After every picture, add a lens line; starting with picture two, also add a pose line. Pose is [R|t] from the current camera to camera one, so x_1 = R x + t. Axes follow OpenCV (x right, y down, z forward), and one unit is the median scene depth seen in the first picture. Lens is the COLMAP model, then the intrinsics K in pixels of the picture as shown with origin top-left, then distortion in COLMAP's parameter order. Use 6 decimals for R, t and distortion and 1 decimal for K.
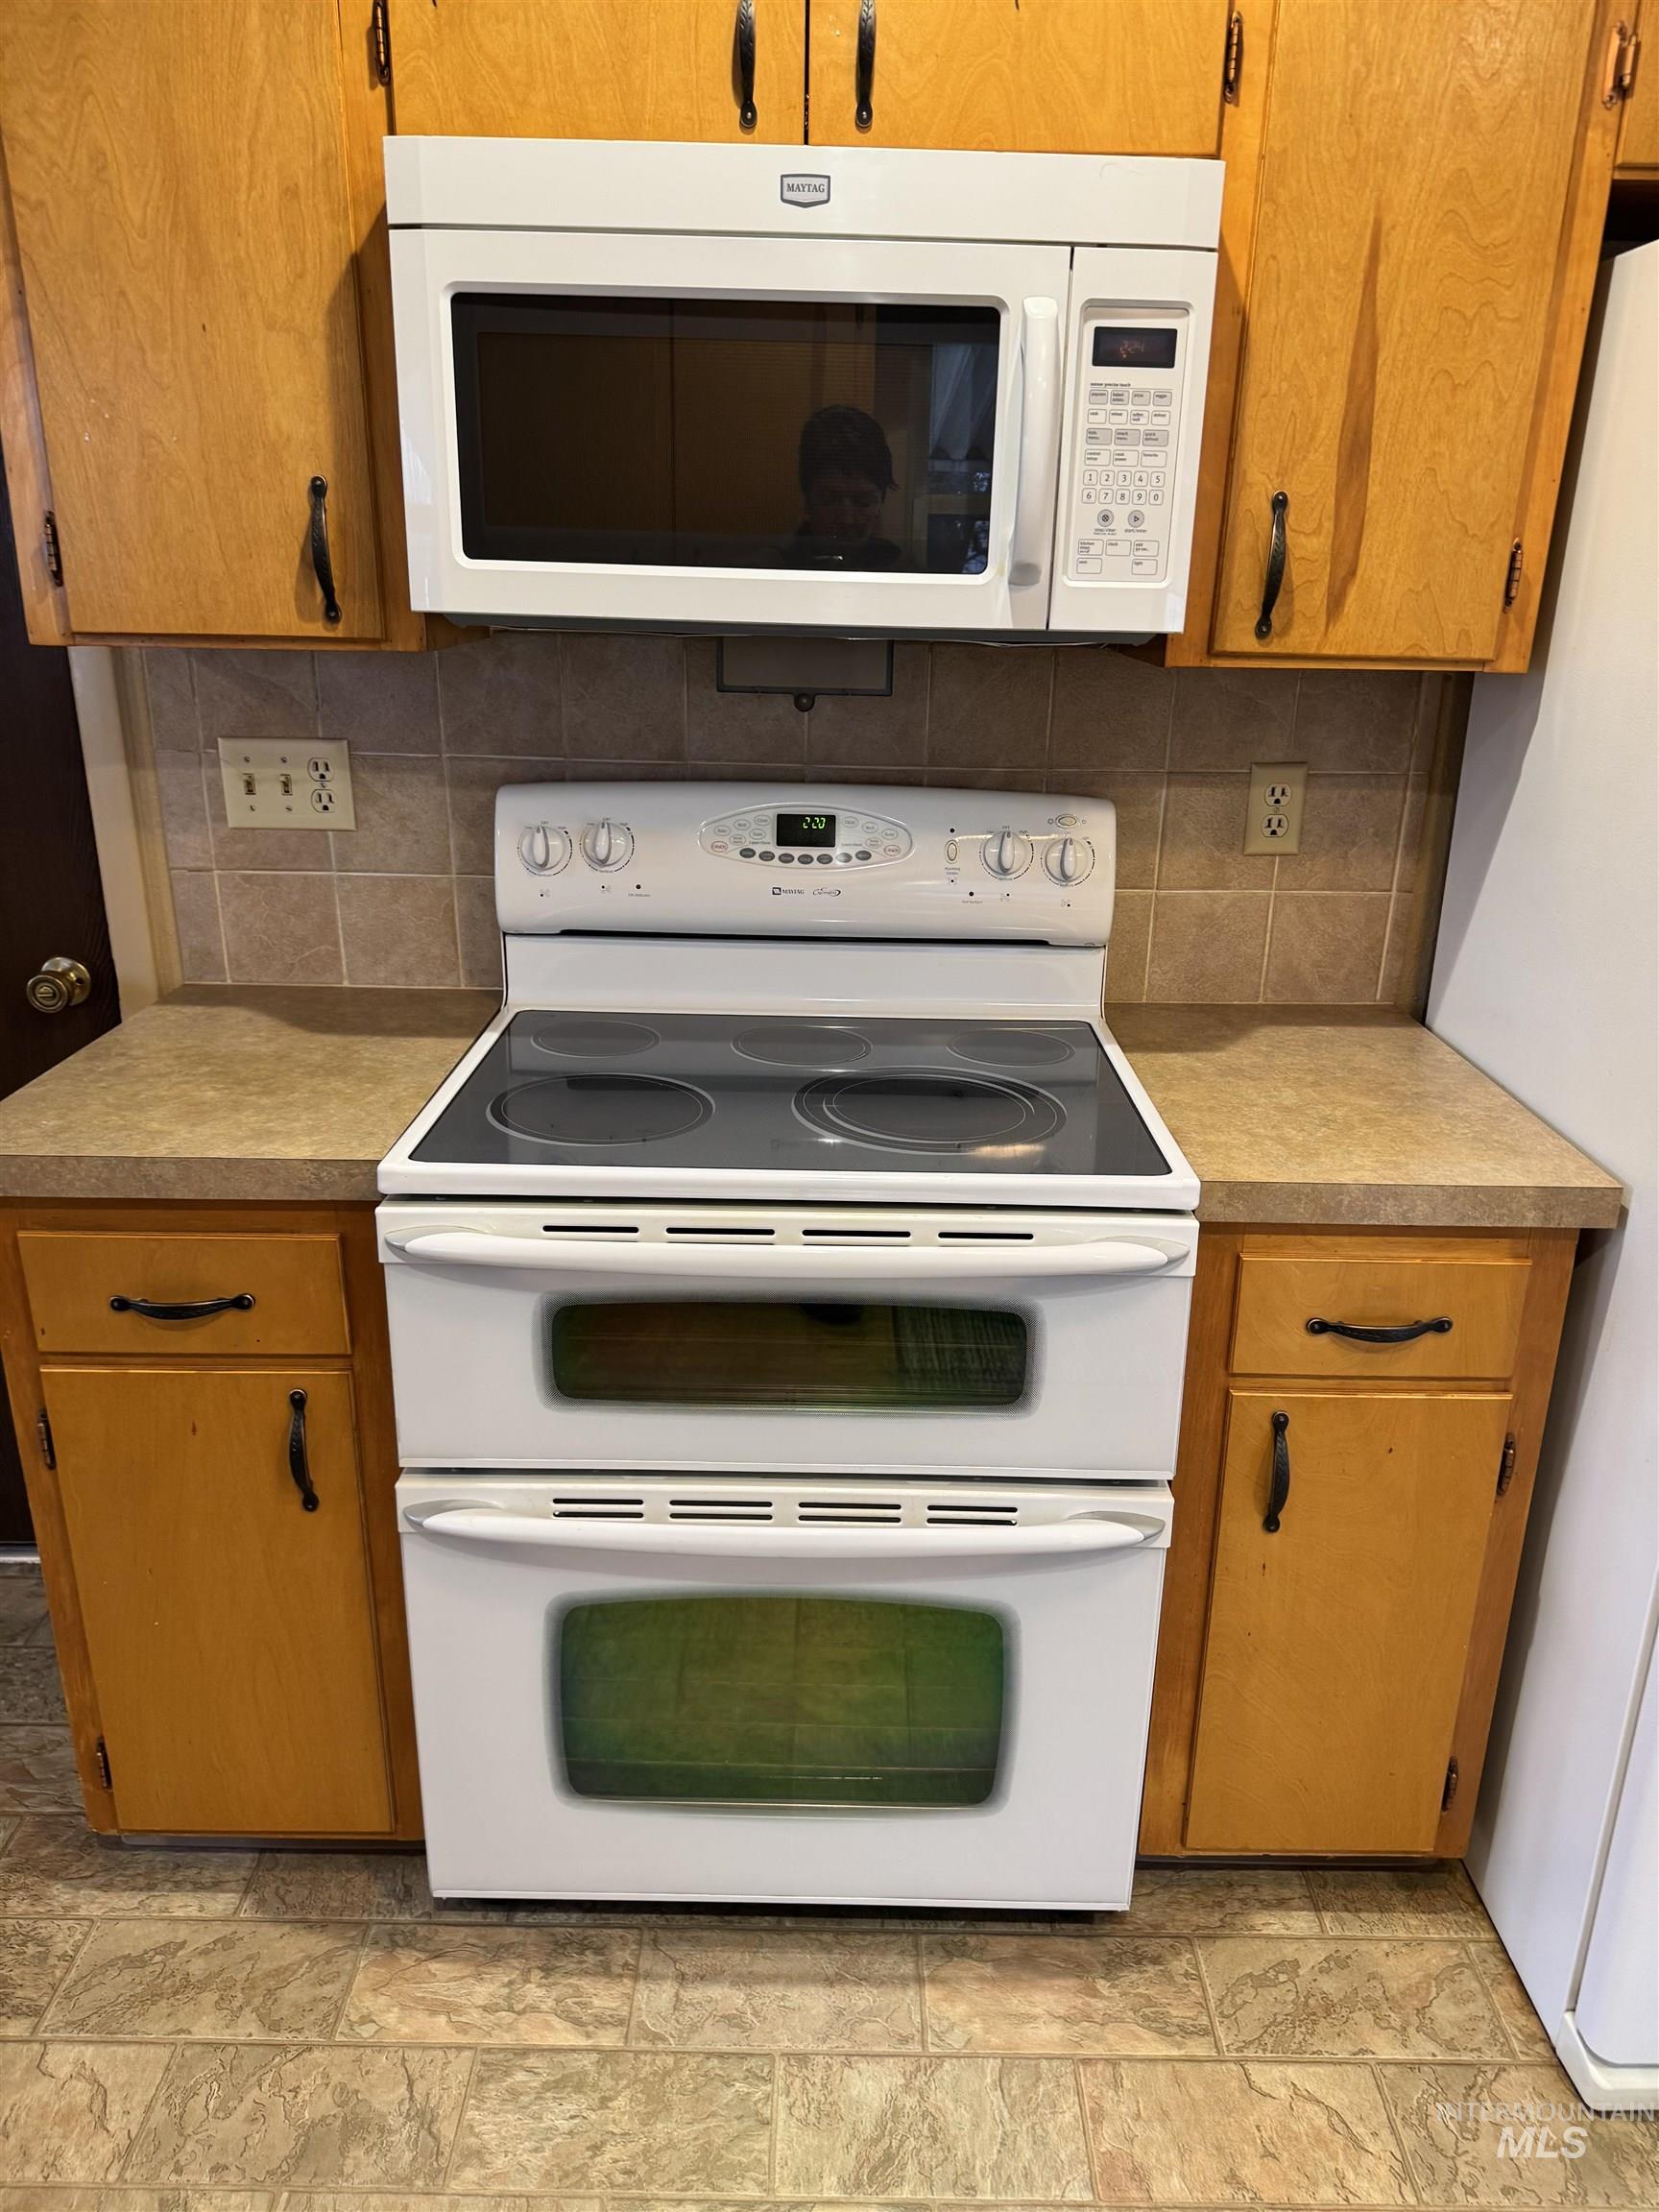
lens RADIAL K [[1542.2, 0, 829.5], [0, 1542.2, 1106.0], [0, 0, 1]] dist [0.005480, 0.002378]
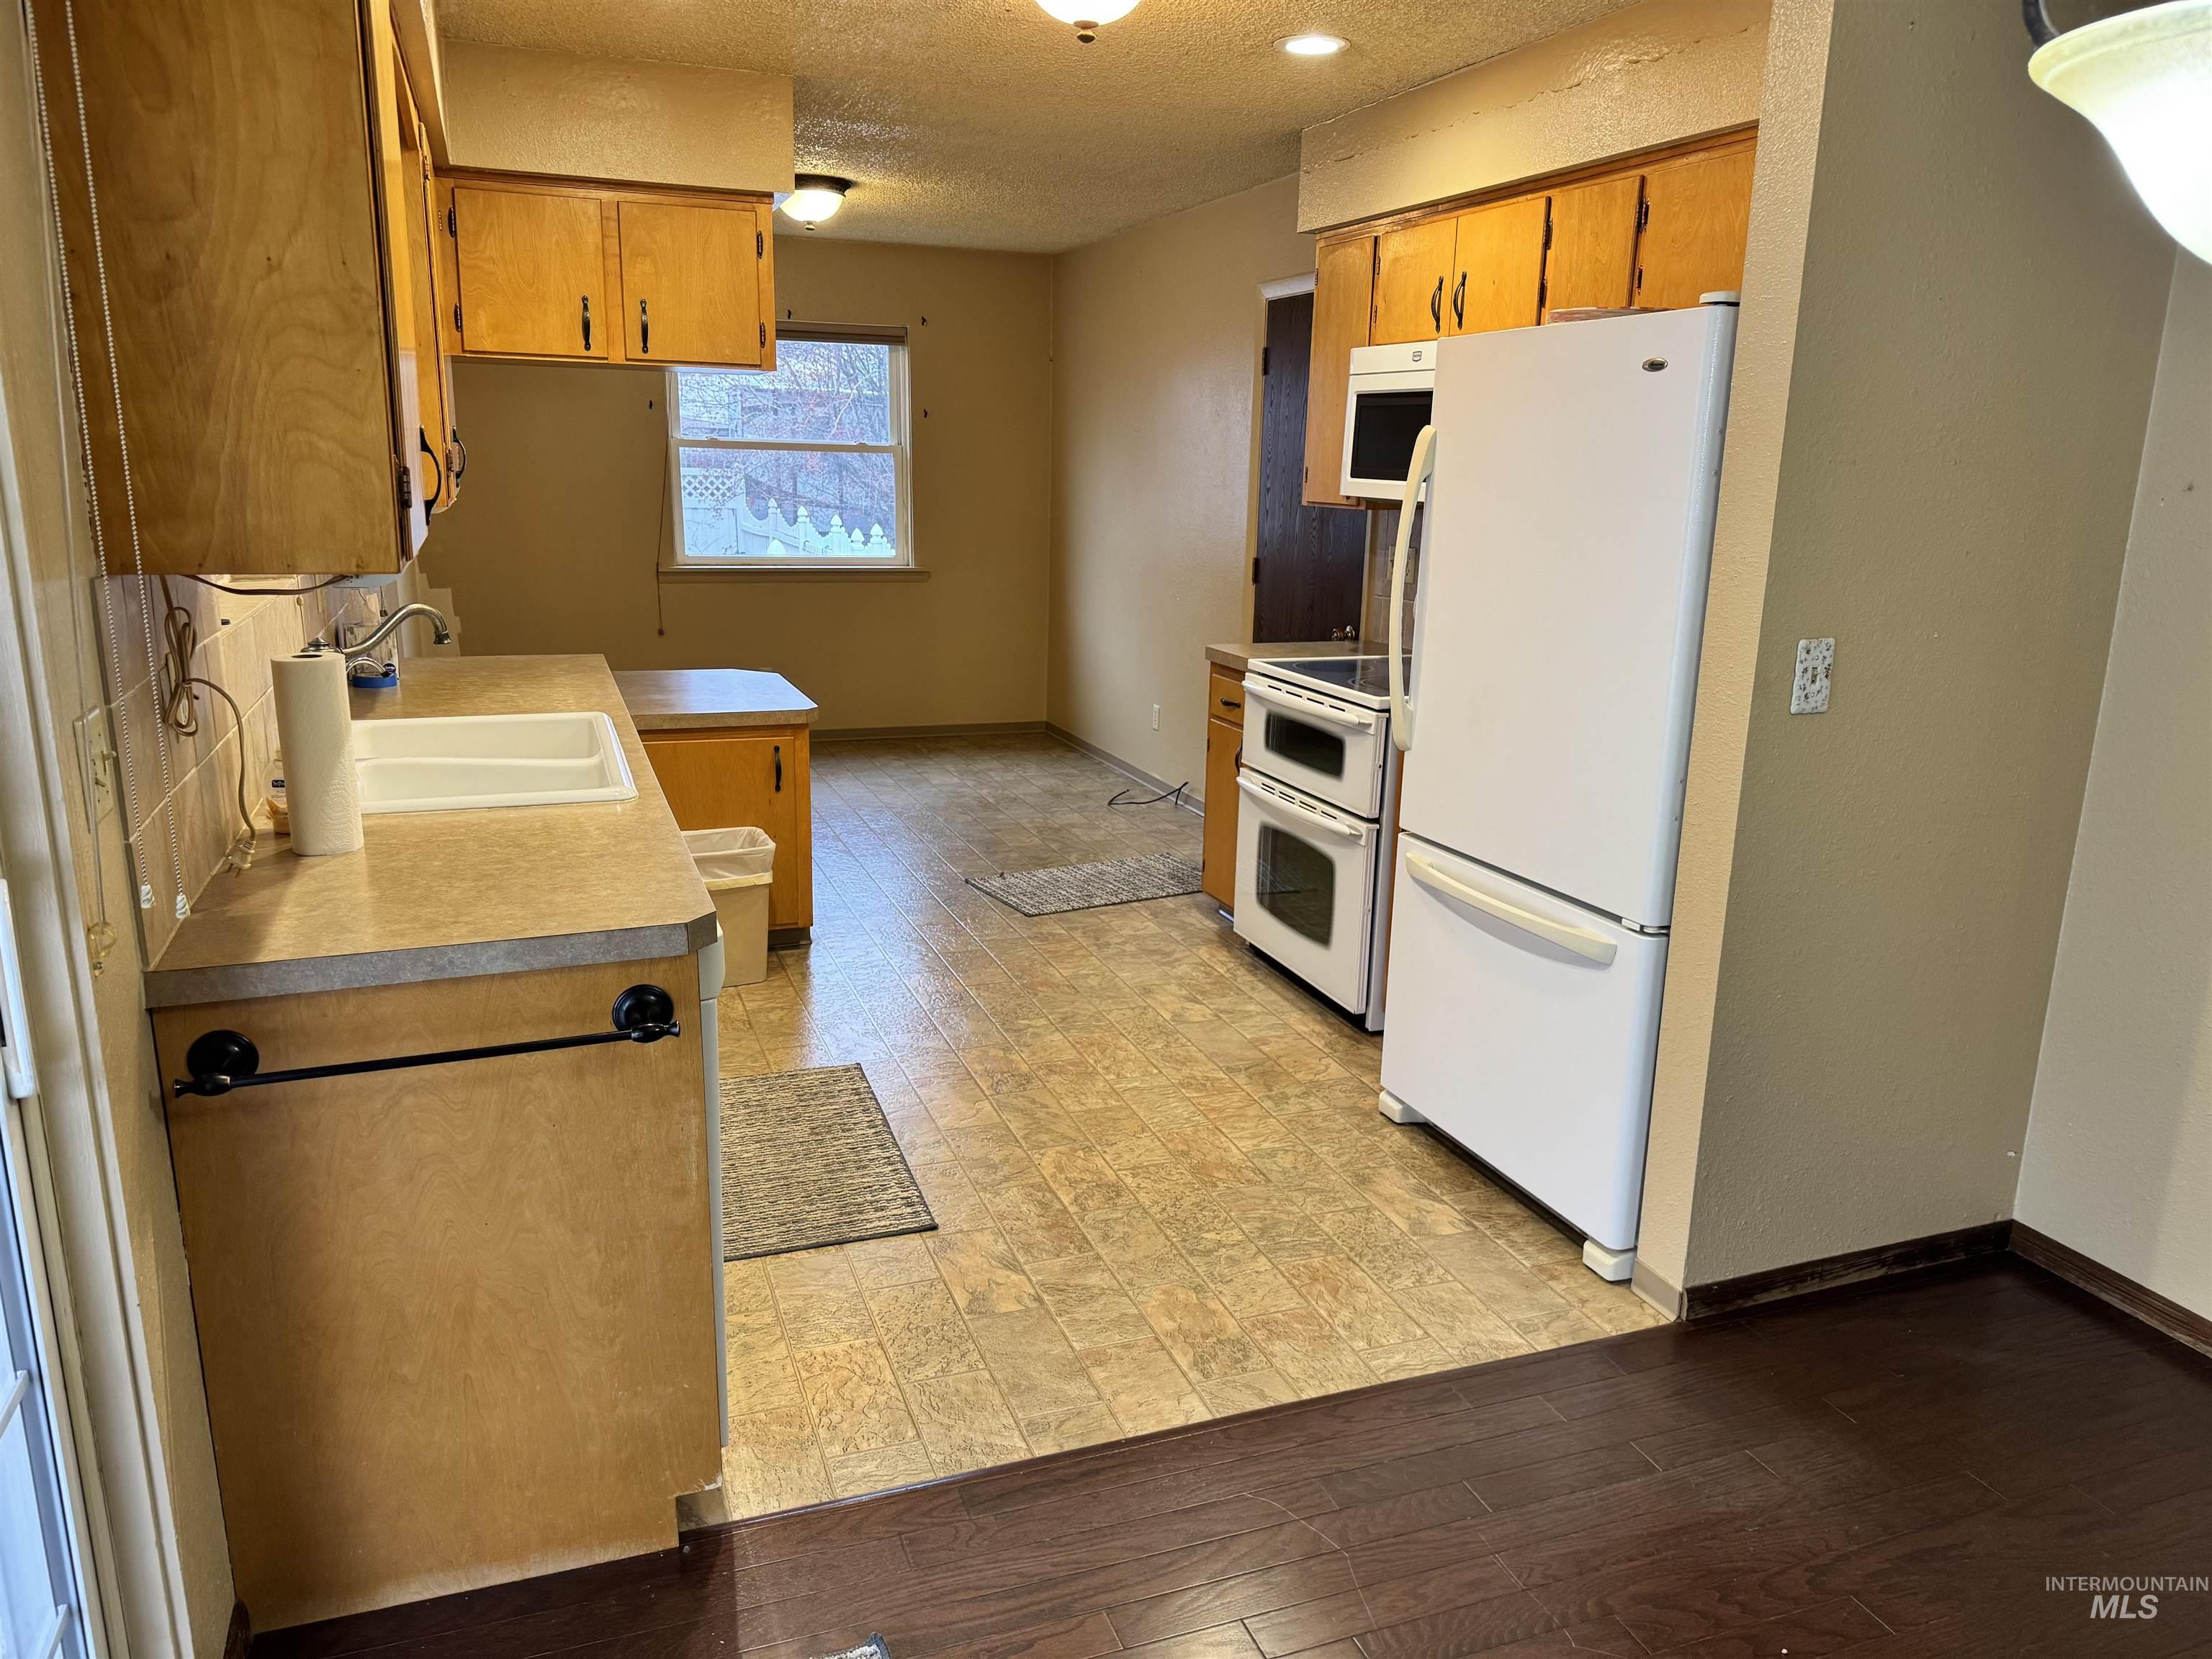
lens RADIAL K [[1542.2, 0, 1106.0], [0, 1542.2, 829.5], [0, 0, 1]] dist [0.005480, 0.002378]
pose [[0.353558, 0.211231, -0.911251, 2.441361], [-0.313748, 0.944517, 0.097211, 0.145660], [0.881226, 0.251533, 0.400215, -0.434157]]
